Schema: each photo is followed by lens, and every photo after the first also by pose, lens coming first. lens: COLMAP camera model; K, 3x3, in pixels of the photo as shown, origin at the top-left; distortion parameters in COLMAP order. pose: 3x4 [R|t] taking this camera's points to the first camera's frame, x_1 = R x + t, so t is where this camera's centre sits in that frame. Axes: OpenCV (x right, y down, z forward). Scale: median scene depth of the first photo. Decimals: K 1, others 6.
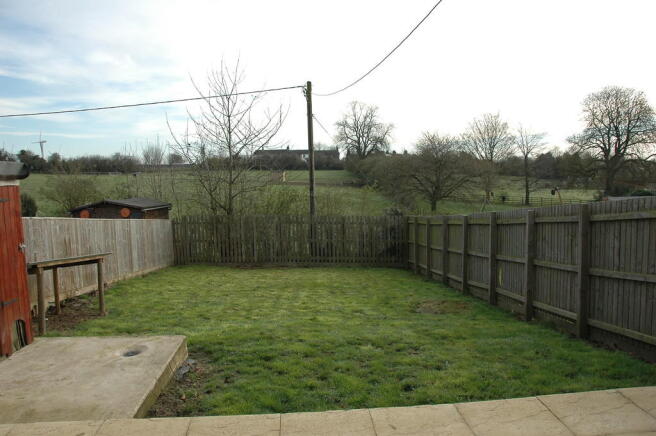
lens RADIAL K [[515.6, 0, 323.9], [0, 515.6, 222.1], [0, 0, 1]] dist [-0.169650, 0.134996]
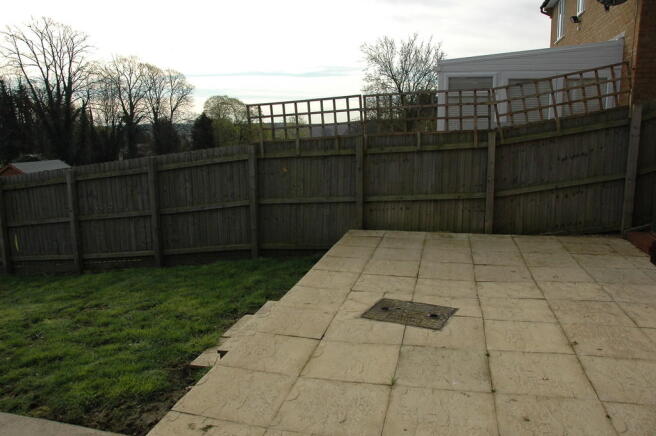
lens RADIAL K [[515.6, 0, 323.9], [0, 515.6, 222.1], [0, 0, 1]] dist [-0.169650, 0.134996]
pose [[0.289072, -0.143583, 0.946478, -0.195169], [0.089876, 0.988392, 0.122492, 0.002304], [-0.953079, 0.049657, 0.298621, 0.086604]]
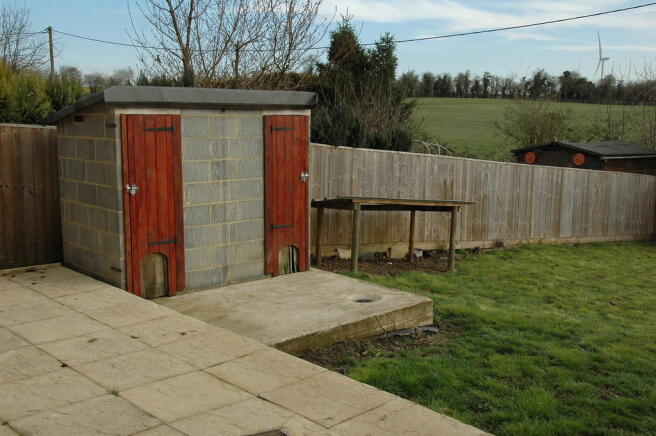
lens RADIAL K [[706.4, 0, 323.8], [0, 706.4, 225.1], [0, 0, 1]] dist [-0.055216, 0.301385]
pose [[0.632844, 0.151749, -0.759263, 0.154771], [-0.097105, 0.988419, 0.116612, -0.006872], [0.768166, -0.000068, 0.640251, 0.027460]]
